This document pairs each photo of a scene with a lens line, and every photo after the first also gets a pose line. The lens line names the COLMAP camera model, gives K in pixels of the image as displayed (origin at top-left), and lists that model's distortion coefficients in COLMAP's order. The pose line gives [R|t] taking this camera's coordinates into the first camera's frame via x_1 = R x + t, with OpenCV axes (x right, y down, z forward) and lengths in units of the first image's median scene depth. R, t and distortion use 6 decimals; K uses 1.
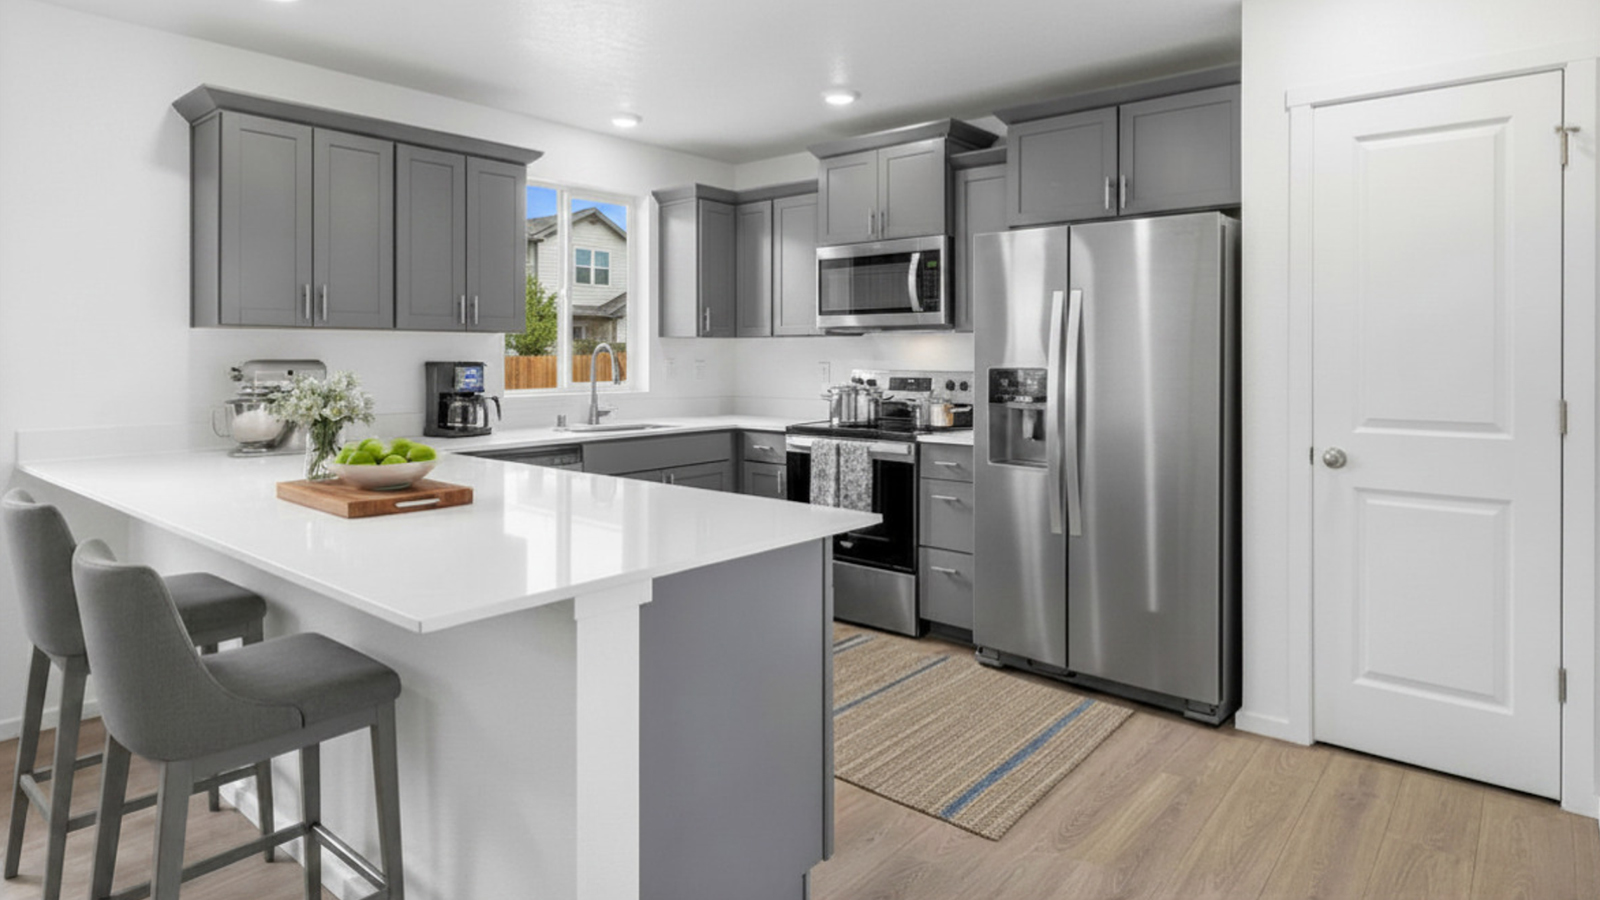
lens RADIAL K [[880.5, 0, 807.3], [0, 880.5, 362.1], [0, 0, 1]] dist [0.000804, -0.000006]
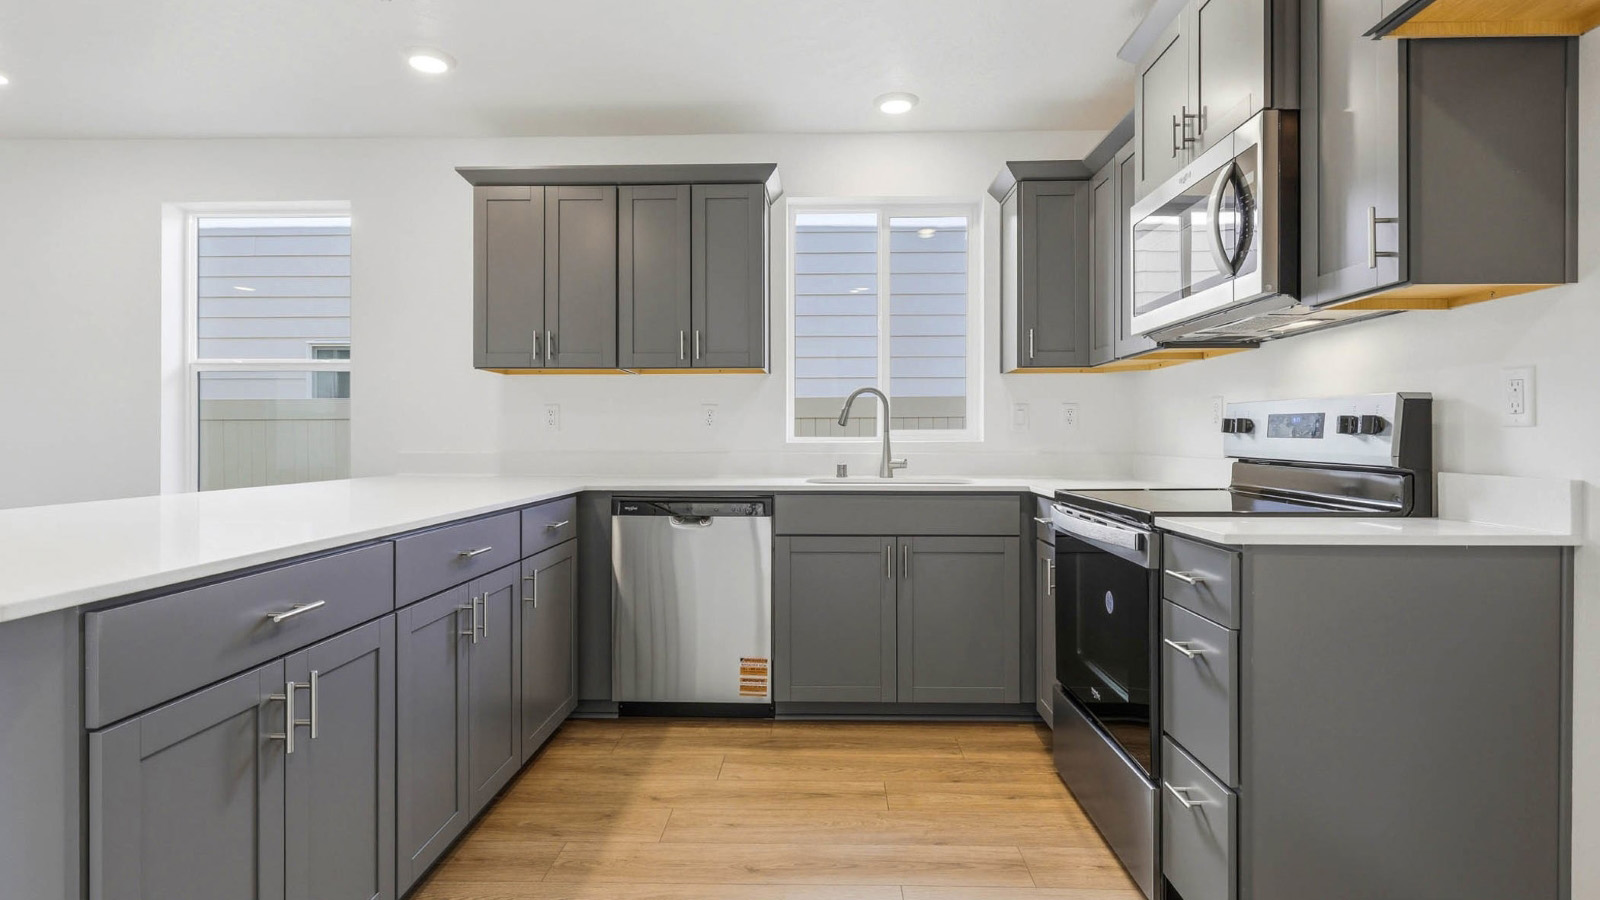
lens RADIAL K [[792.4, 0, 823.6], [0, 792.4, 434.4], [0, 0, 1]] dist [0.001022, 0.000029]
pose [[0.625473, -0.002176, -0.780243, 0.344322], [-0.004937, 0.999965, -0.006747, 0.038388], [0.780230, 0.008071, 0.625441, 0.532457]]
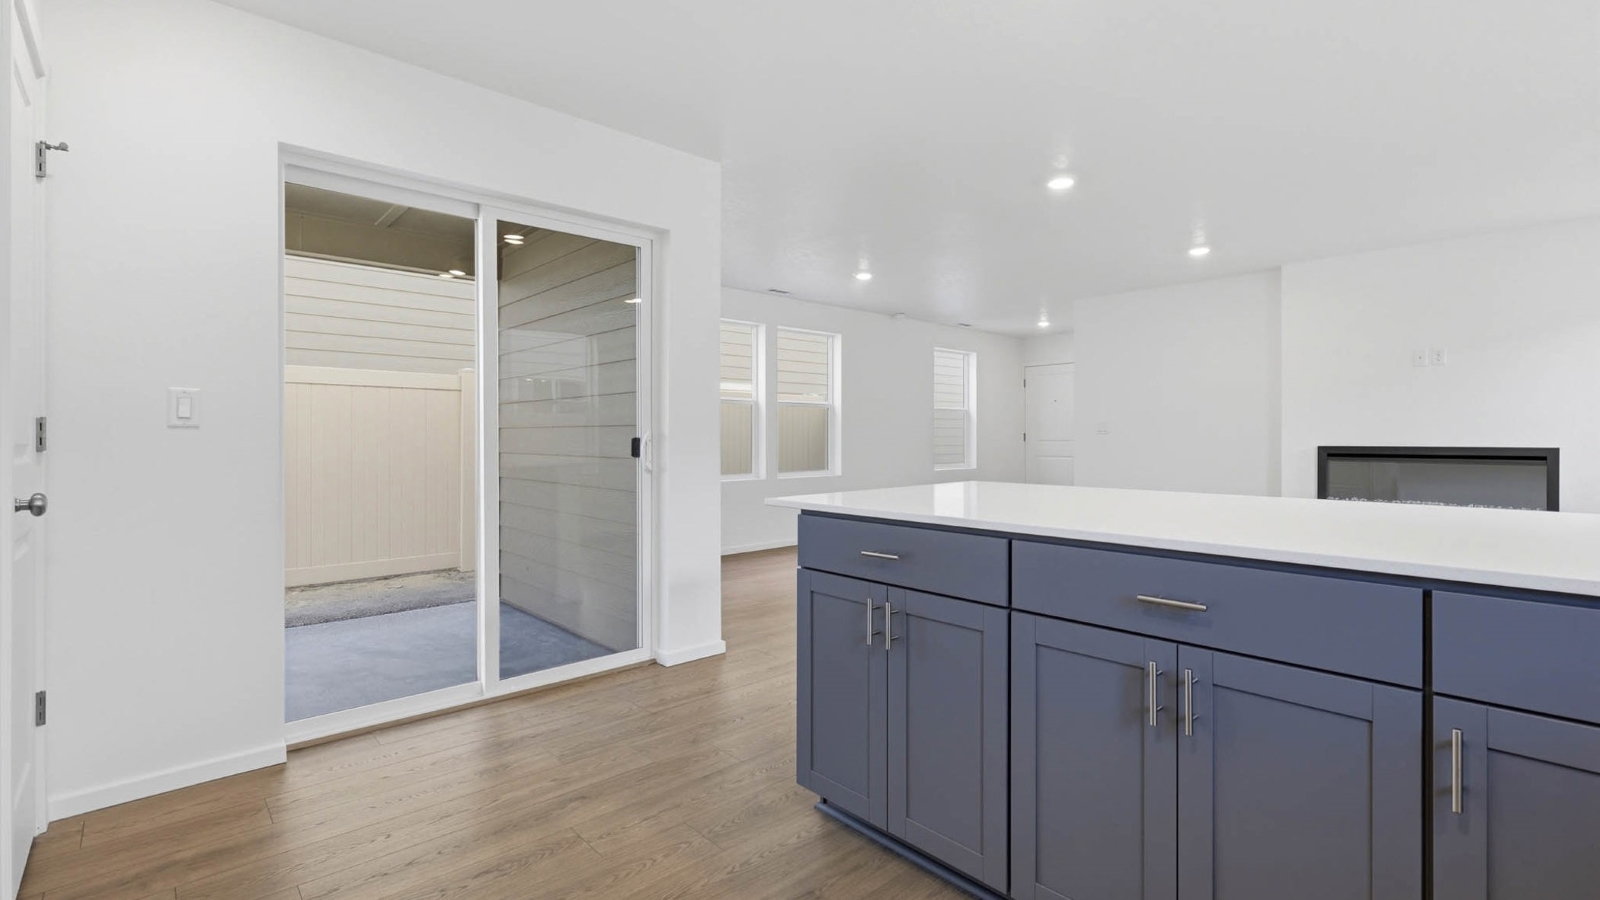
lens RADIAL K [[729.1, 0, 802.9], [0, 729.1, 438.9], [0, 0, 1]] dist [0.000365, -0.000443]
pose [[-0.990893, 0.000185, 0.134651, -0.052909], [0.001467, 0.999955, 0.009421, 0.034483], [-0.134643, 0.009533, -0.990848, 1.014824]]
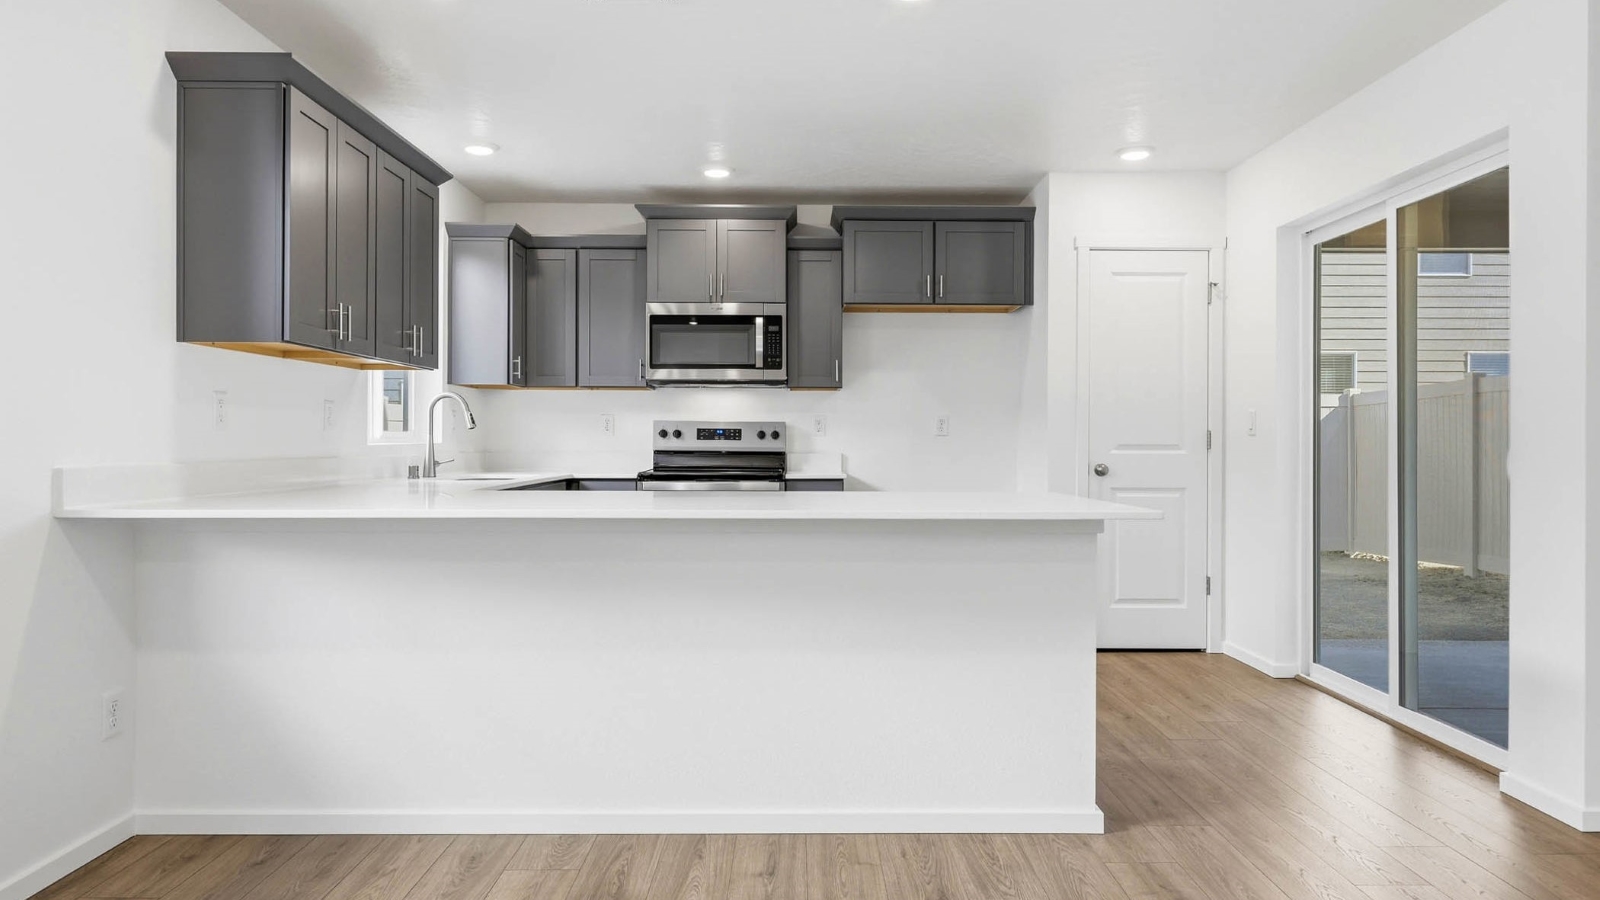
lens RADIAL K [[998.2, 0, 800.0], [0, 998.2, 450.0], [0, 0, 1]] dist [0.002765, -0.001111]
pose [[0.767371, -0.004490, 0.641188, -0.676467], [0.001027, 0.999983, 0.005774, 0.041678], [-0.641203, -0.003773, 0.767362, -0.032612]]
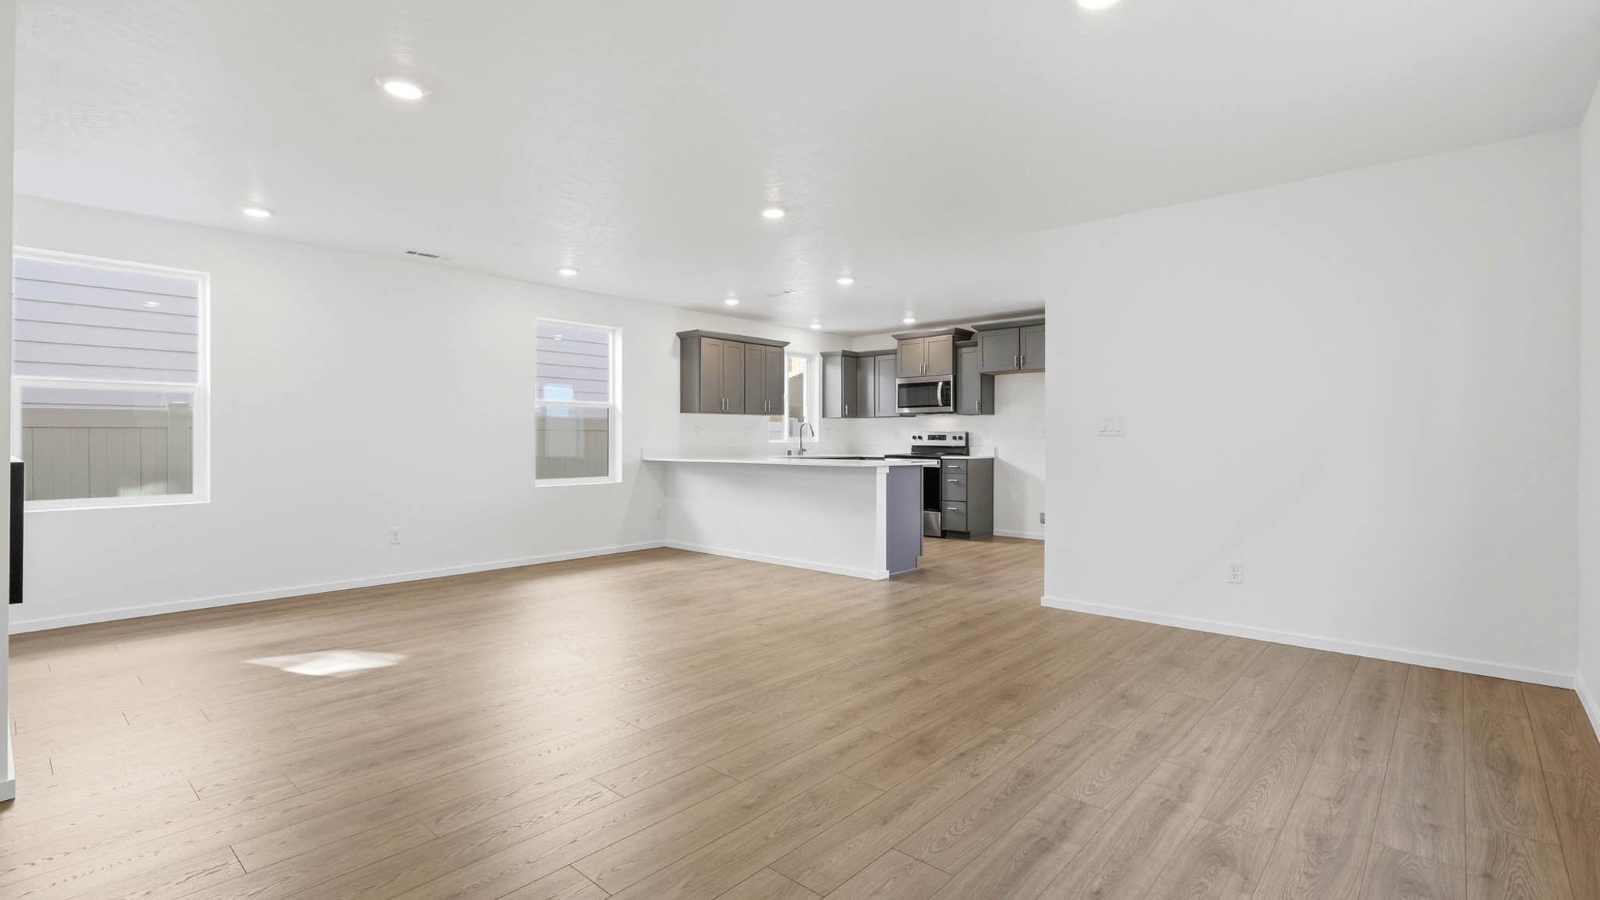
lens RADIAL K [[729.1, 0, 802.9], [0, 729.1, 438.9], [0, 0, 1]] dist [0.000365, -0.000443]
pose [[0.999182, -0.000014, -0.040438, -0.175153], [-0.000303, 0.999969, -0.007829, 0.047963], [0.040437, 0.007835, 0.999151, -1.028384]]
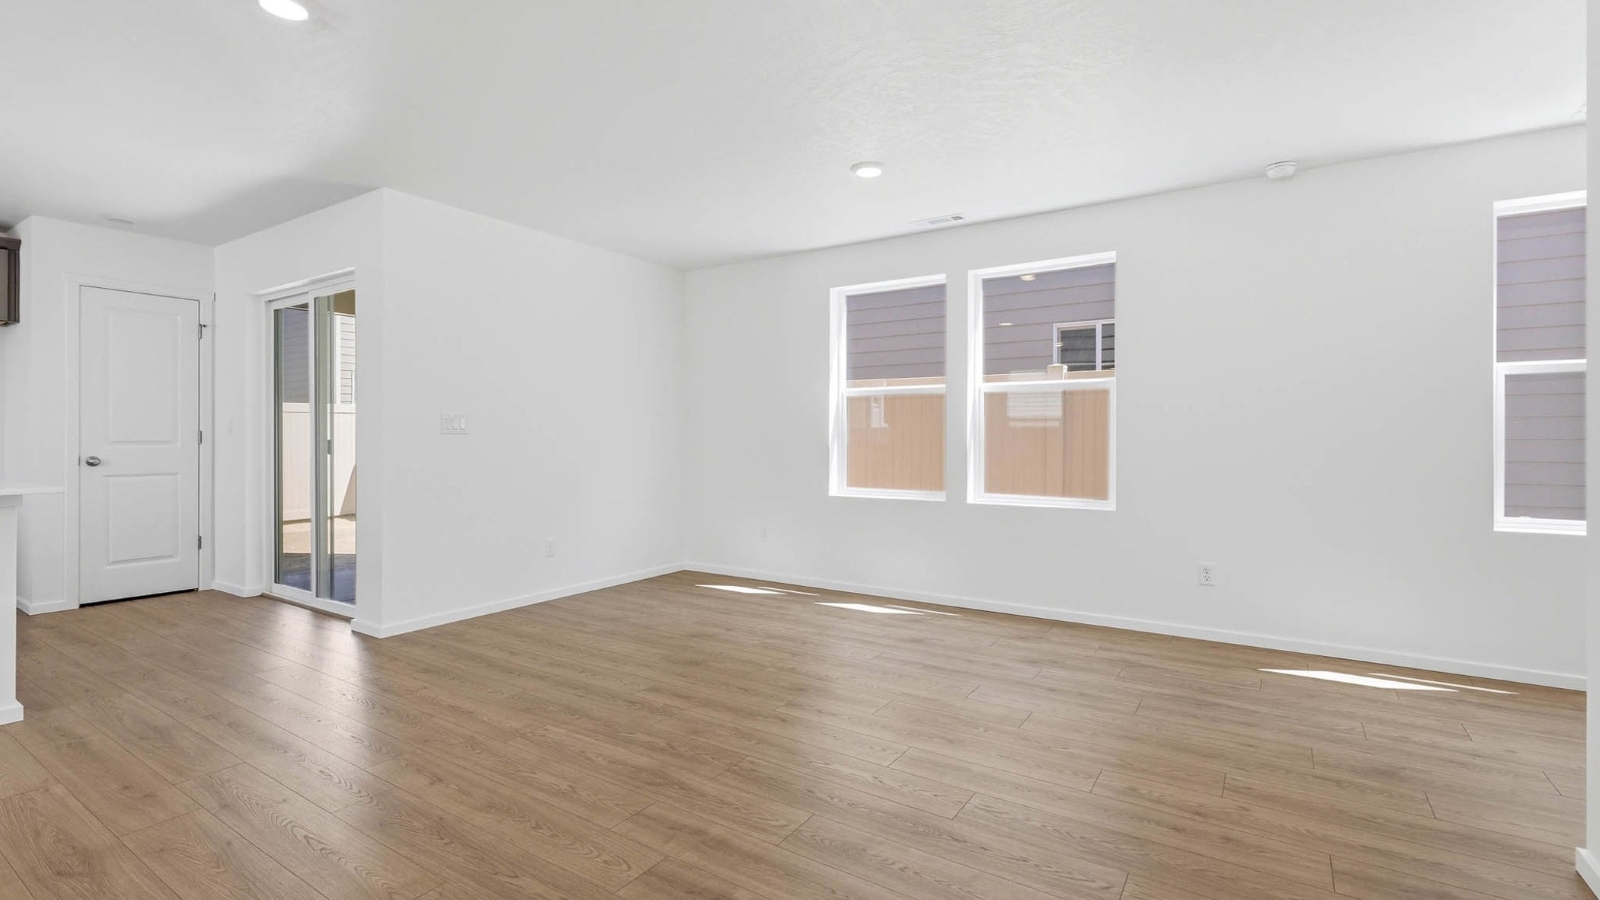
lens RADIAL K [[723.5, 0, 812.0], [0, 723.5, 432.9], [0, 0, 1]] dist [-0.000205, 0.000095]
pose [[-0.118185, 0.004874, 0.992980, -0.853902], [0.006204, 0.999972, -0.004169, 0.041595], [-0.992972, 0.005667, -0.118212, -0.306805]]
